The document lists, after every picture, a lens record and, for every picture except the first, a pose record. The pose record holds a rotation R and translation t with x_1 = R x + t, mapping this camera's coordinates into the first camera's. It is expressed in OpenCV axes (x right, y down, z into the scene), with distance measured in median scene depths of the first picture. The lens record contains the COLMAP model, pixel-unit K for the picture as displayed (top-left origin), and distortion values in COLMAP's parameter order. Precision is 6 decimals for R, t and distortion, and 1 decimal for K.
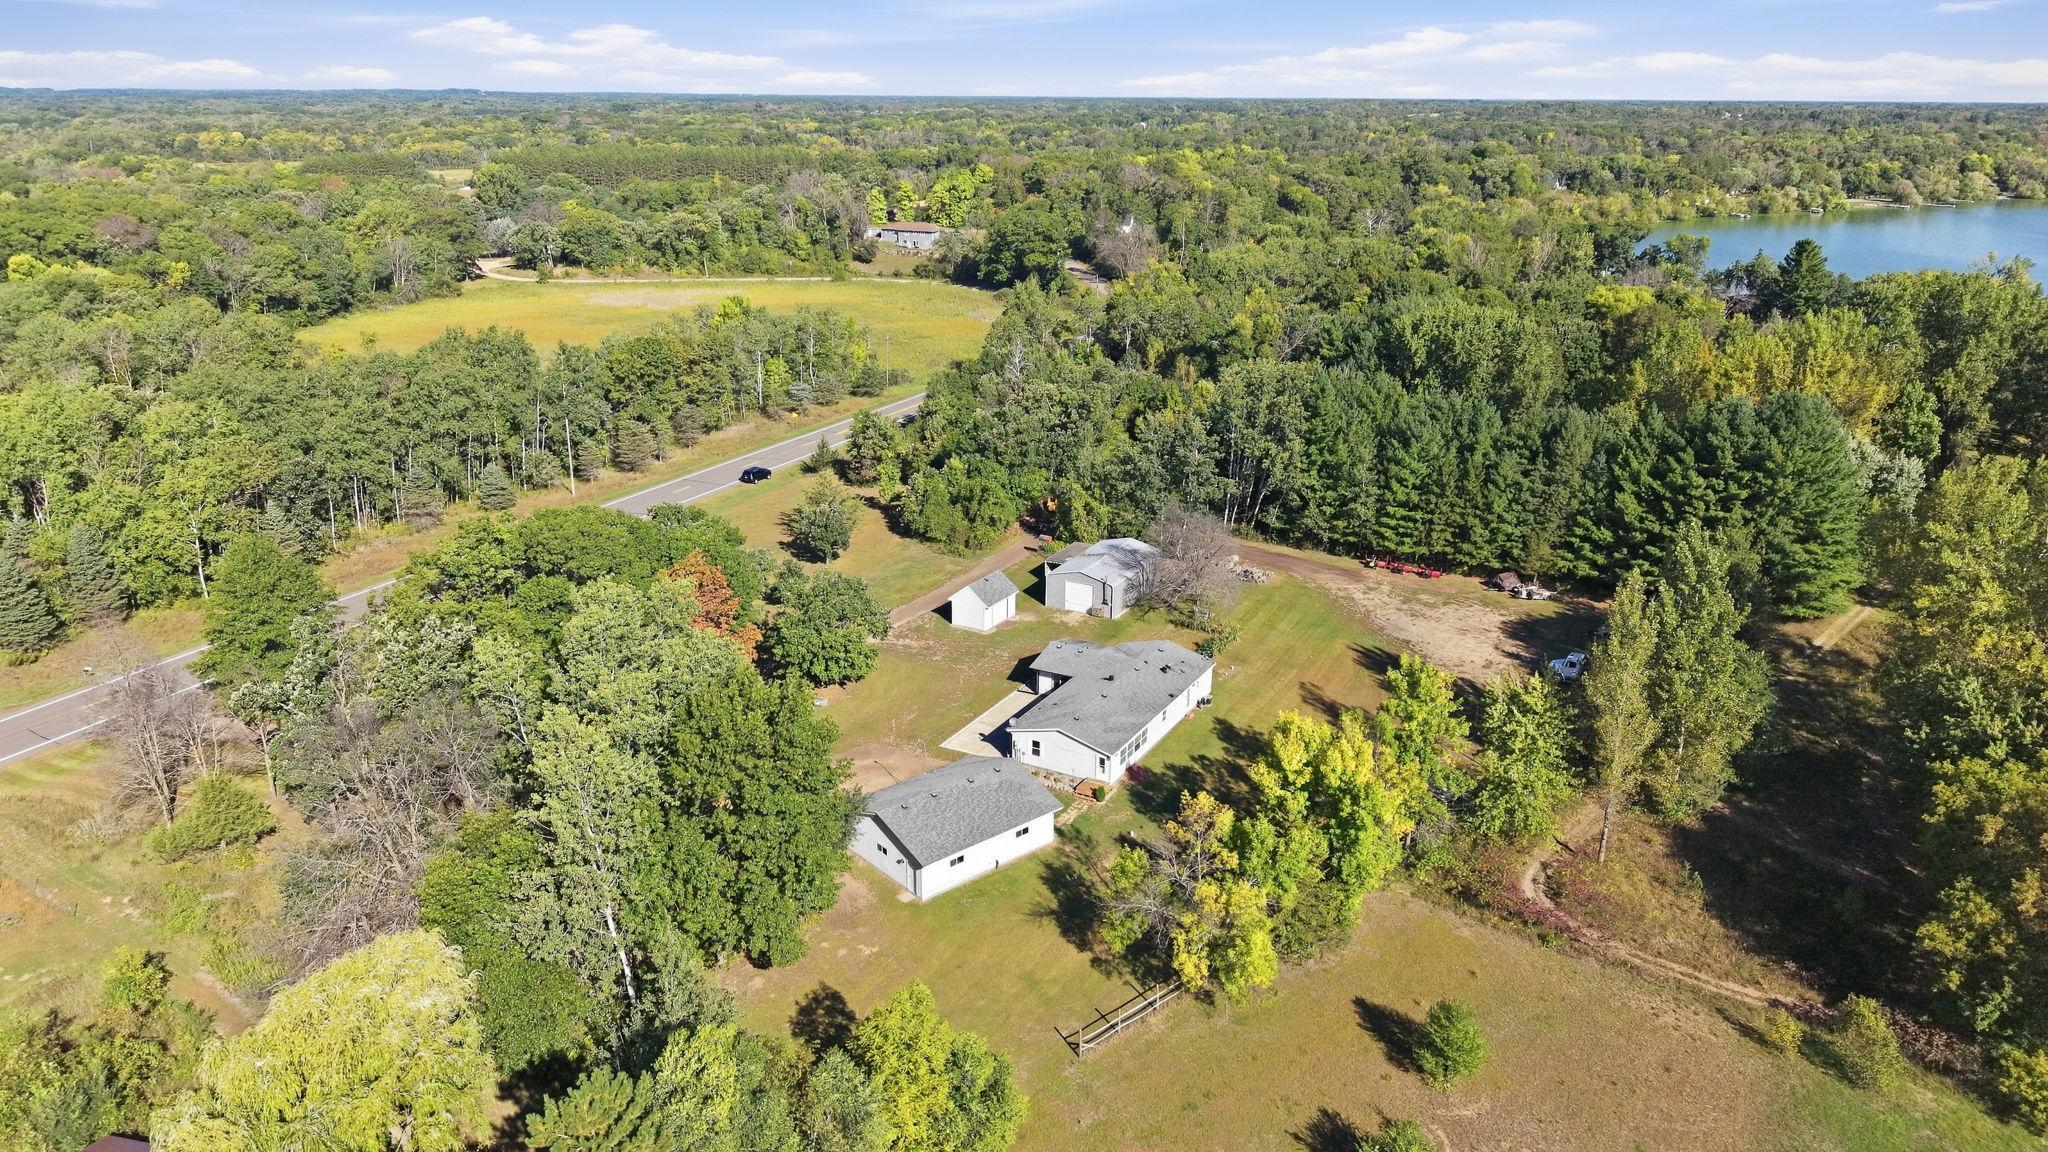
lens RADIAL K [[1381.1, 0, 1025.8], [0, 1381.1, 568.4], [0, 0, 1]] dist [0.069038, -0.000572]
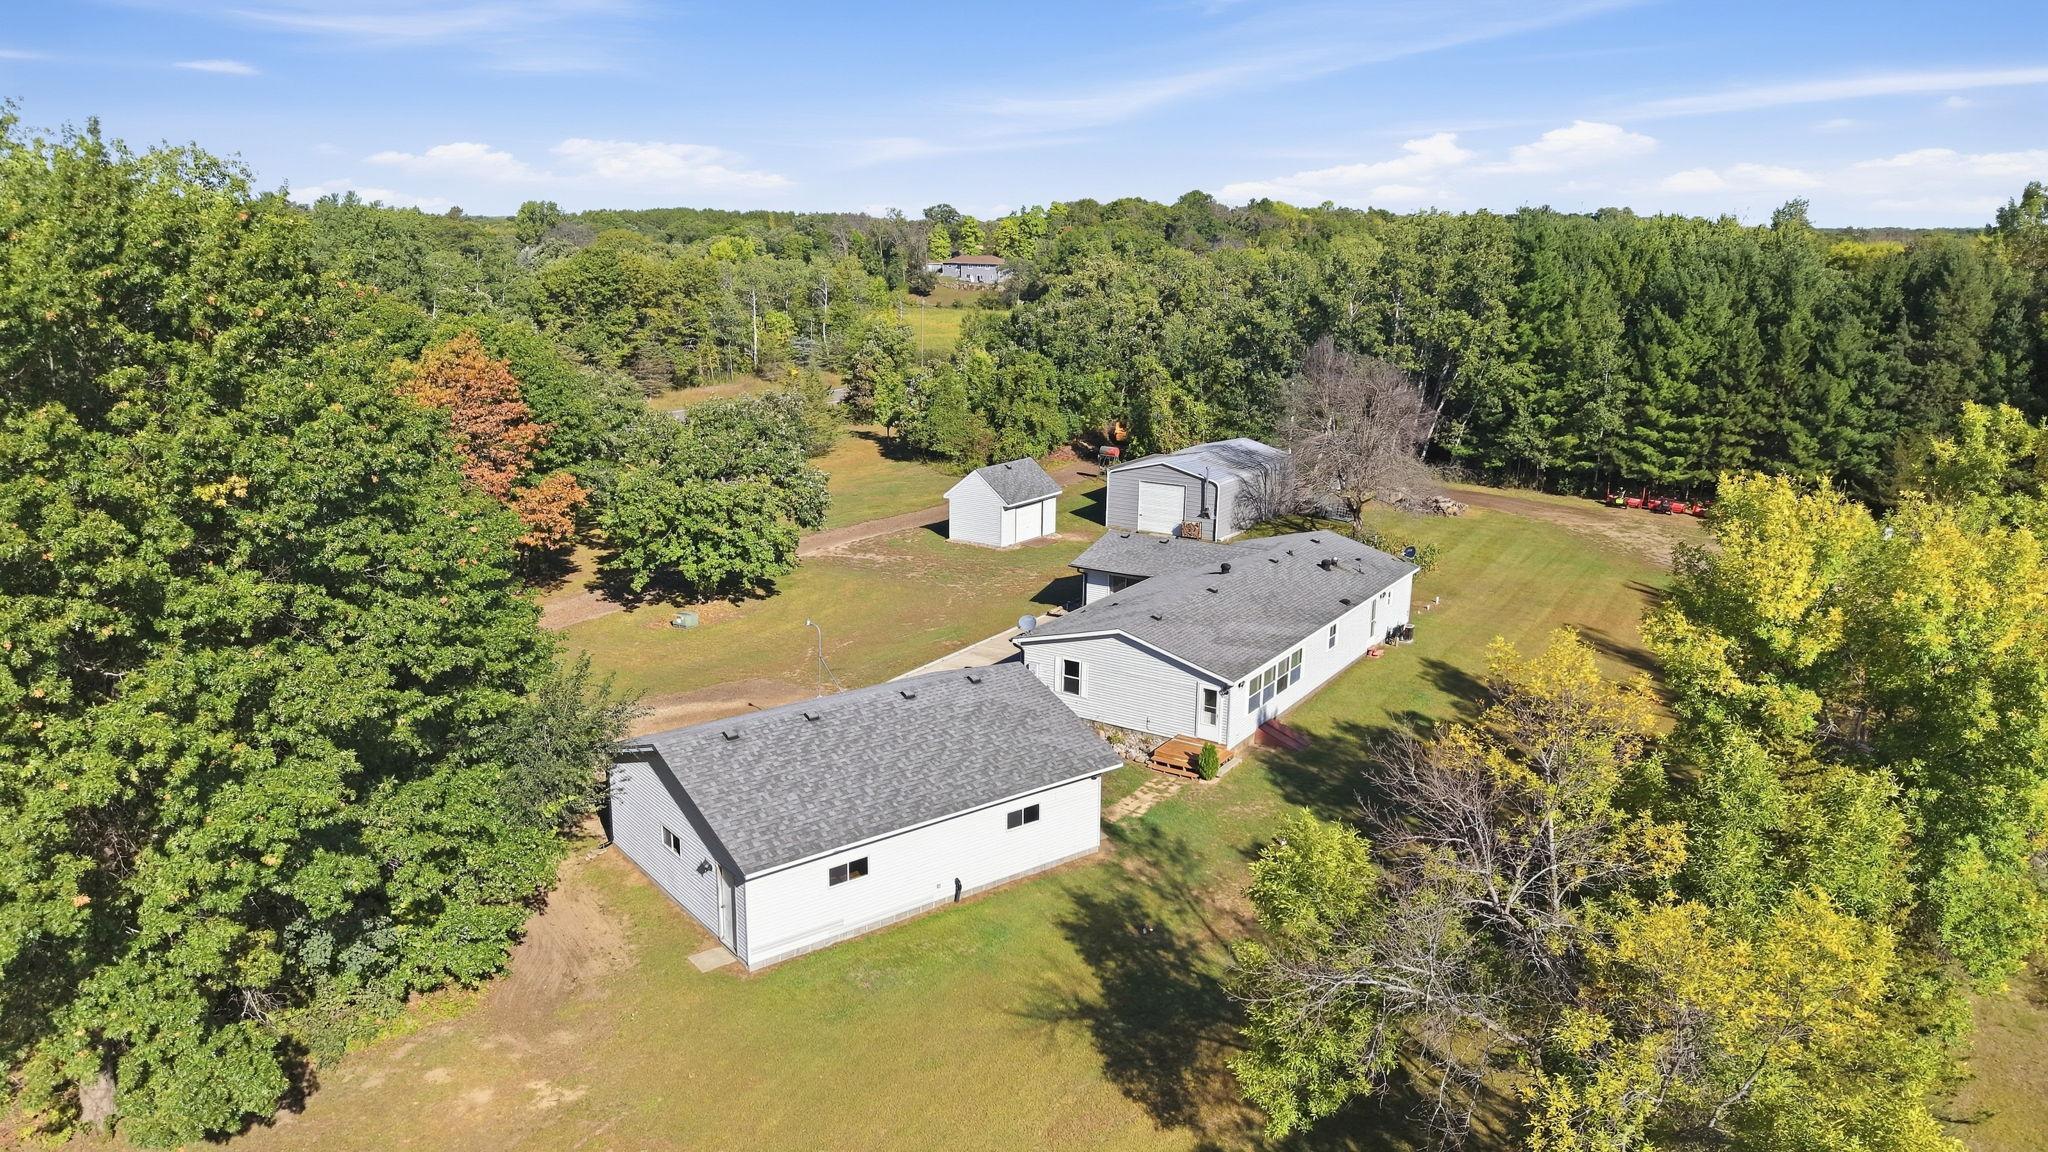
lens RADIAL K [[1377.8, 0, 1032.1], [0, 1377.8, 584.4], [0, 0, 1]] dist [0.005109, 0.000601]
pose [[0.998433, 0.024044, -0.050529, 0.012329], [-0.028026, 0.996430, -0.079639, 0.097889], [0.048434, 0.080930, 0.995542, 0.372134]]
